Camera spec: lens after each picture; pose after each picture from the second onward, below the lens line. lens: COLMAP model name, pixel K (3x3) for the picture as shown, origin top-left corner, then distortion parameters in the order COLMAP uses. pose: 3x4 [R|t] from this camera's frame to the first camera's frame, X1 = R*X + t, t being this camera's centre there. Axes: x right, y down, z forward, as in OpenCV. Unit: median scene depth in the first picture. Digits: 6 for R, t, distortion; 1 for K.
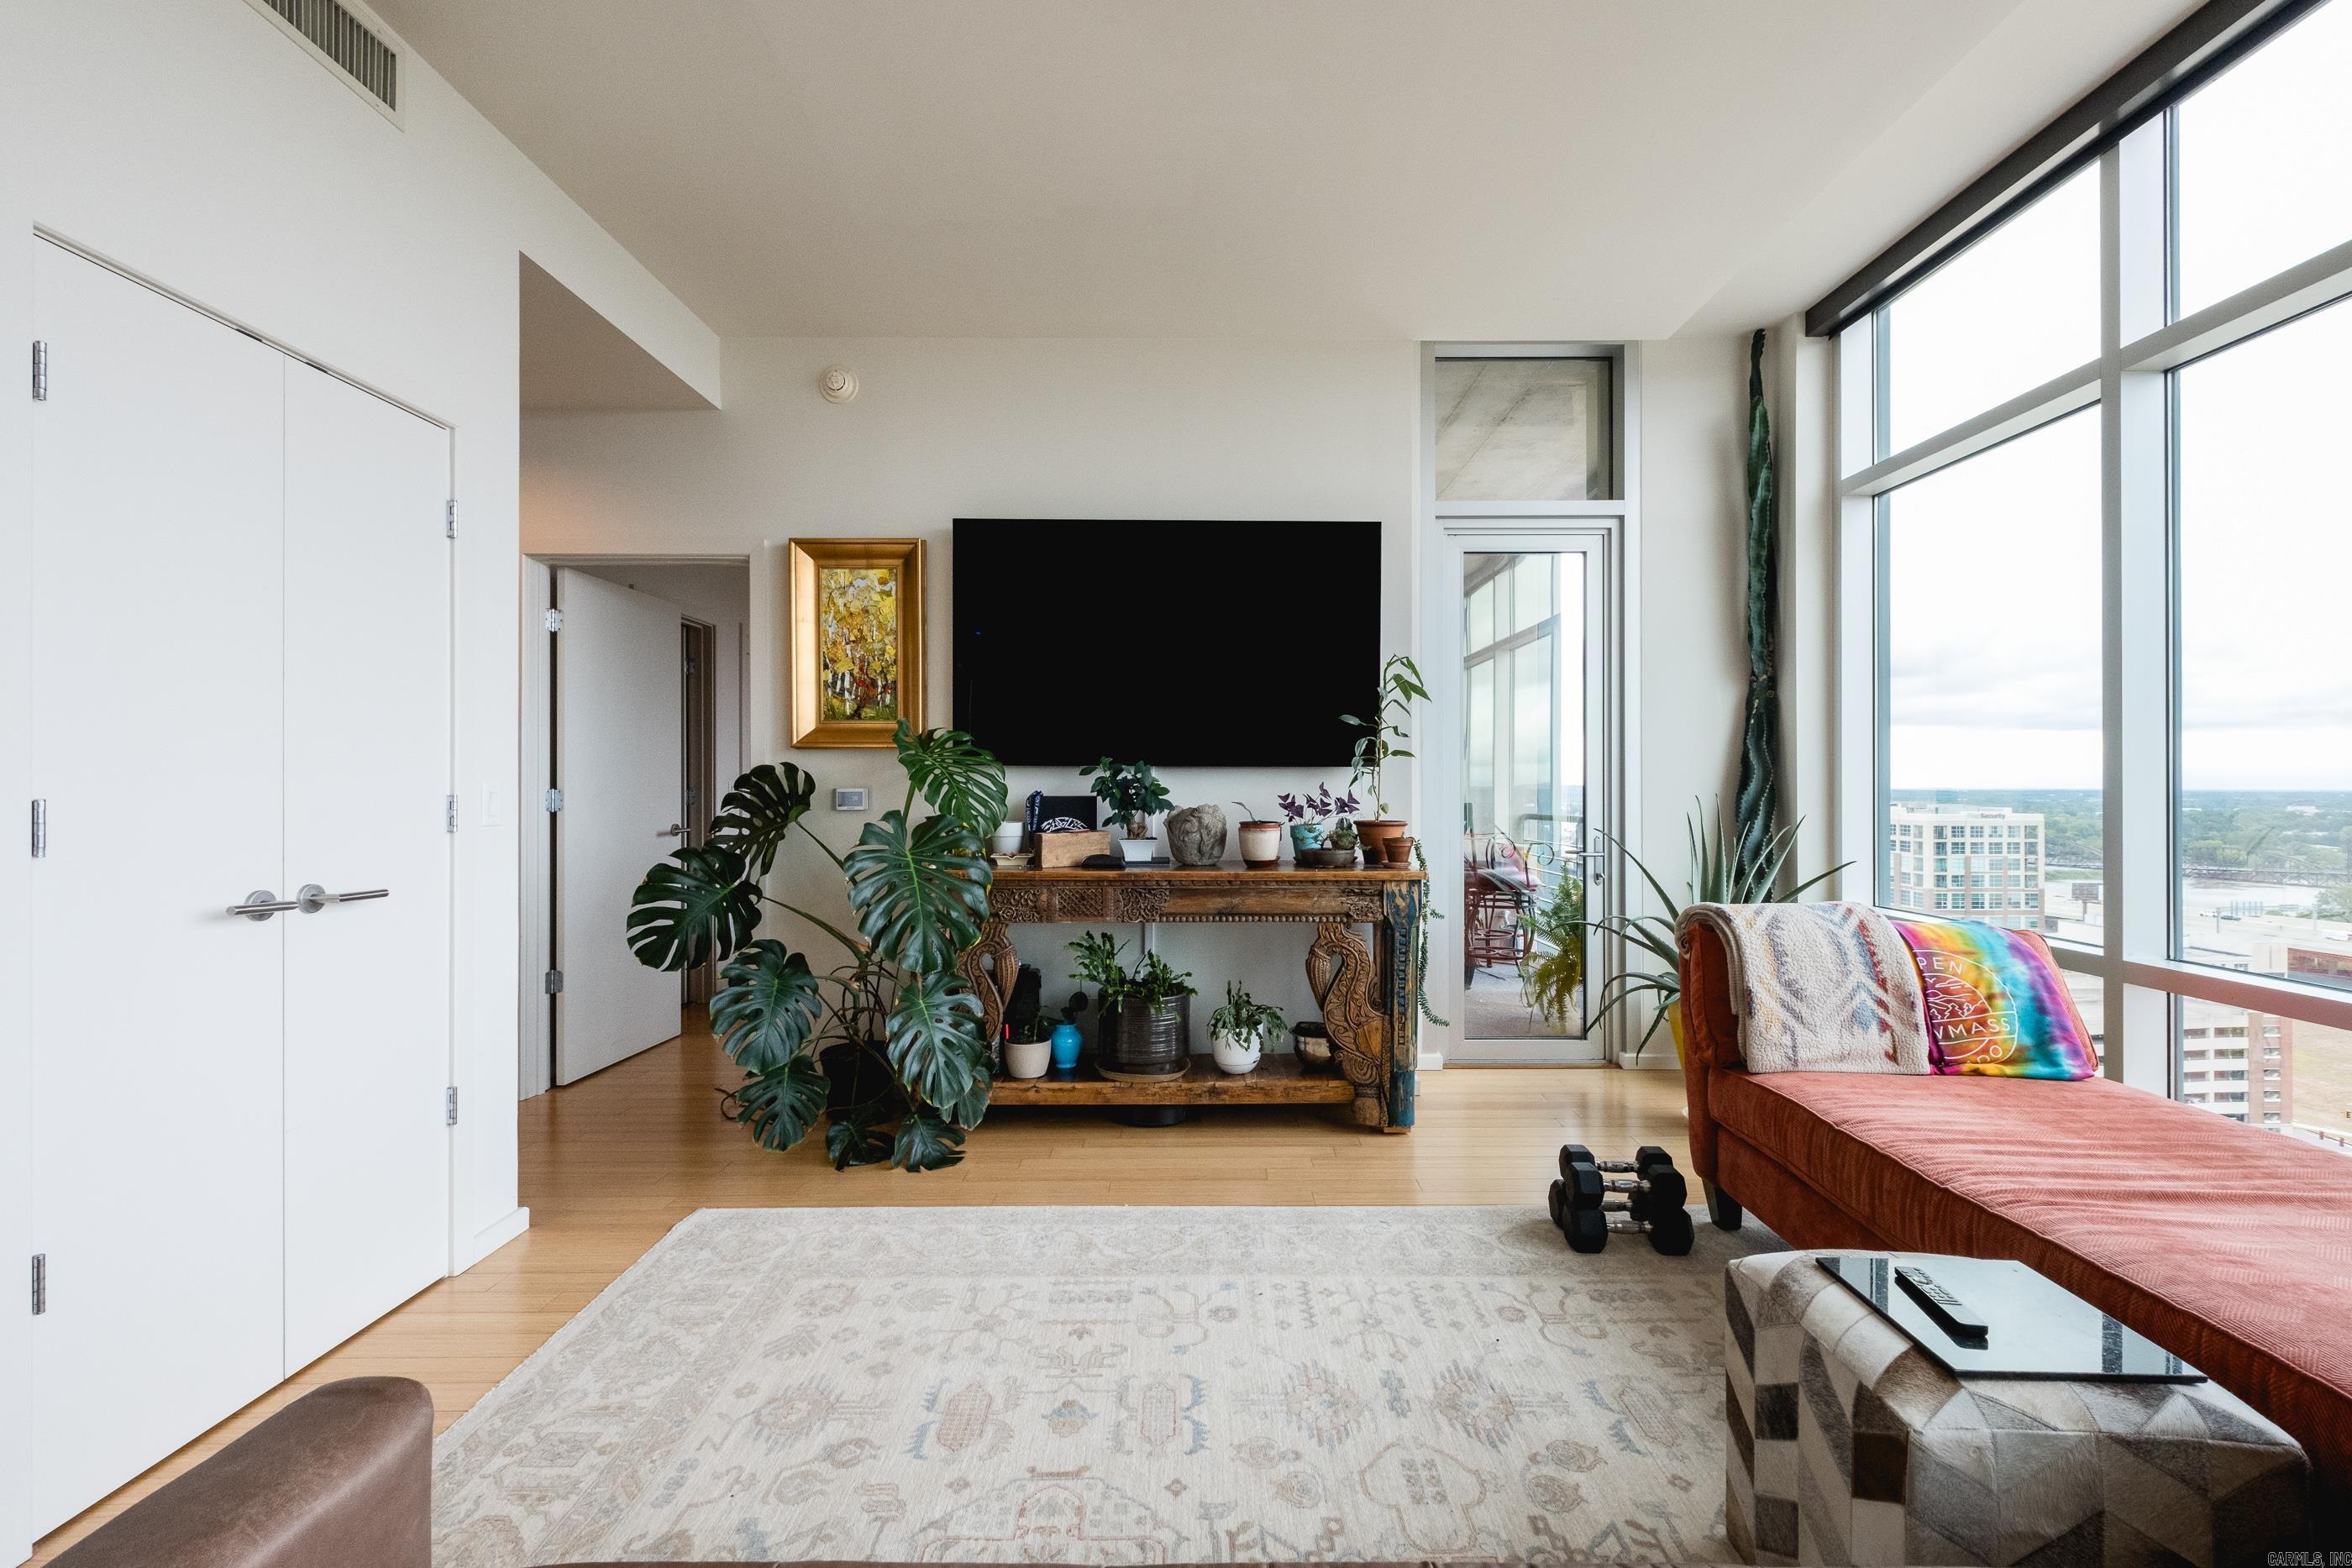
lens RADIAL K [[1018.3, 0, 1196.2], [0, 1018.3, 775.9], [0, 0, 1]] dist [0.004347, -0.003651]
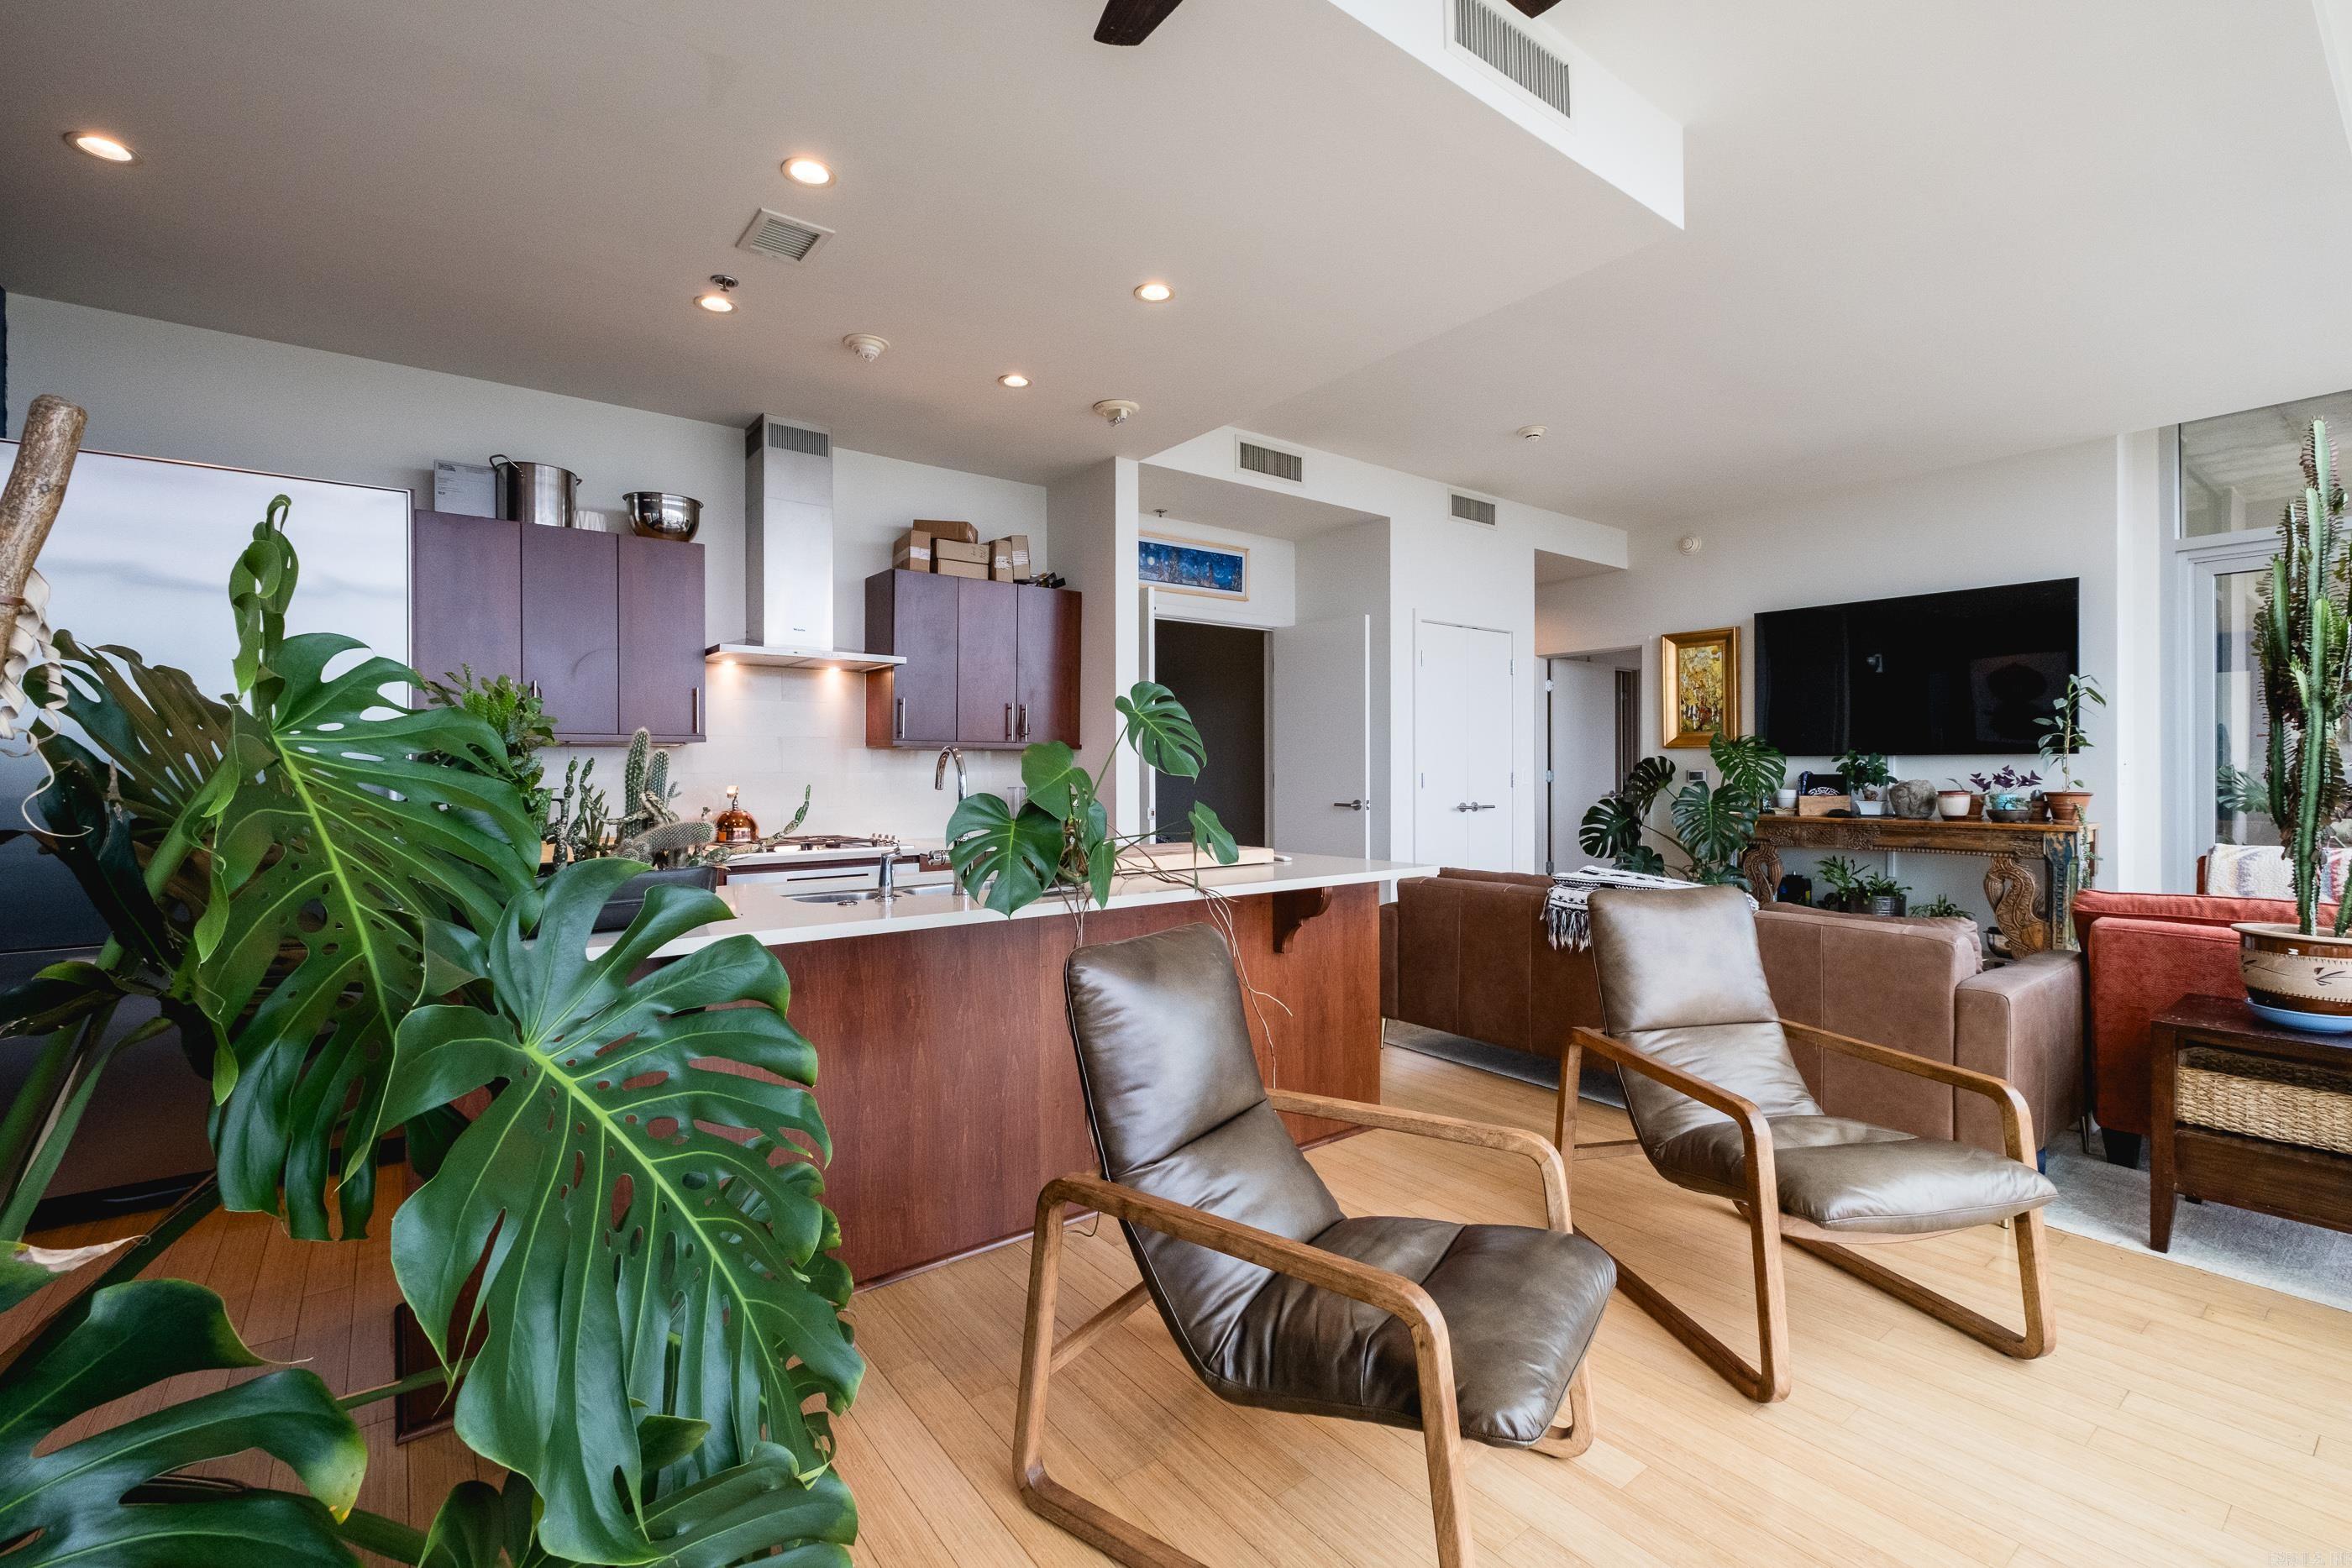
lens RADIAL K [[1018.3, 0, 1185.3], [0, 1018.3, 772.2], [0, 0, 1]] dist [0.004347, -0.003651]
pose [[0.610277, -0.000060, -0.792188, 0.563009], [0.009765, 0.999925, 0.007448, -0.006423], [0.792128, -0.012281, 0.610232, -0.852327]]
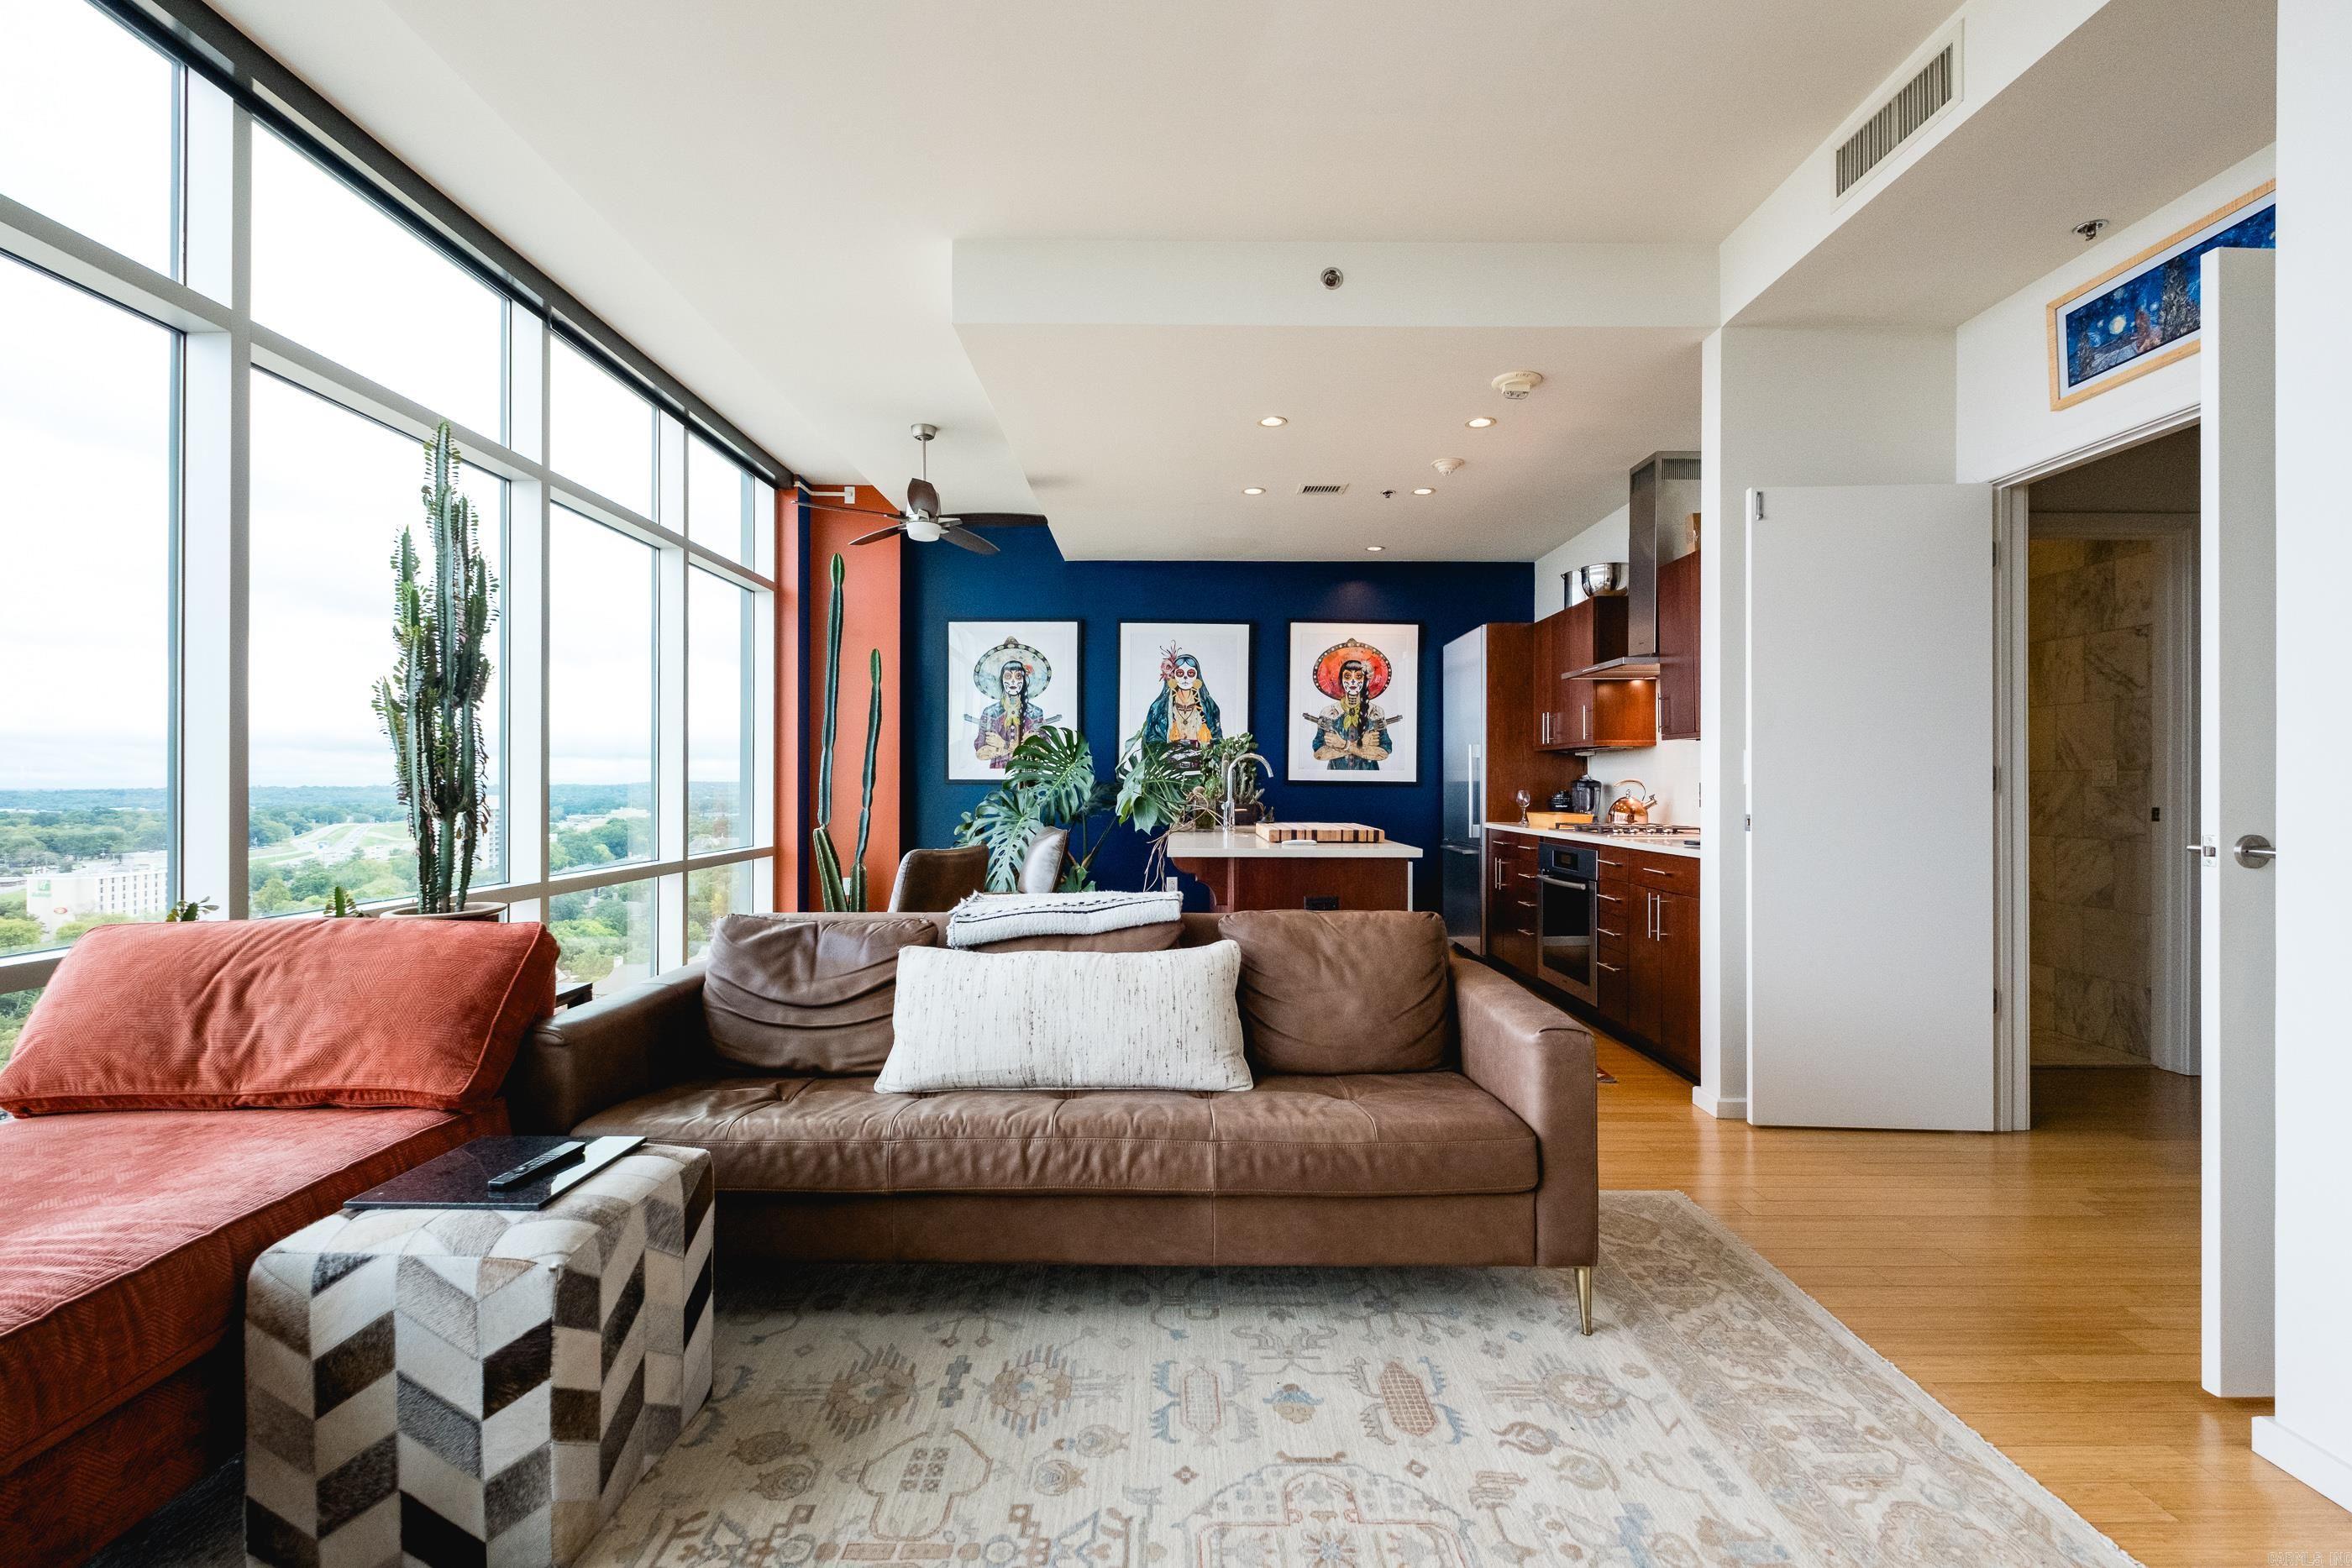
lens RADIAL K [[1018.3, 0, 1185.3], [0, 1018.3, 798.1], [0, 0, 1]] dist [0.004347, -0.003651]
pose [[-0.999976, -0.000082, -0.006913, -0.005868], [-0.000133, 0.999973, 0.007371, 0.028627], [0.006913, 0.007372, -0.999949, 0.819521]]
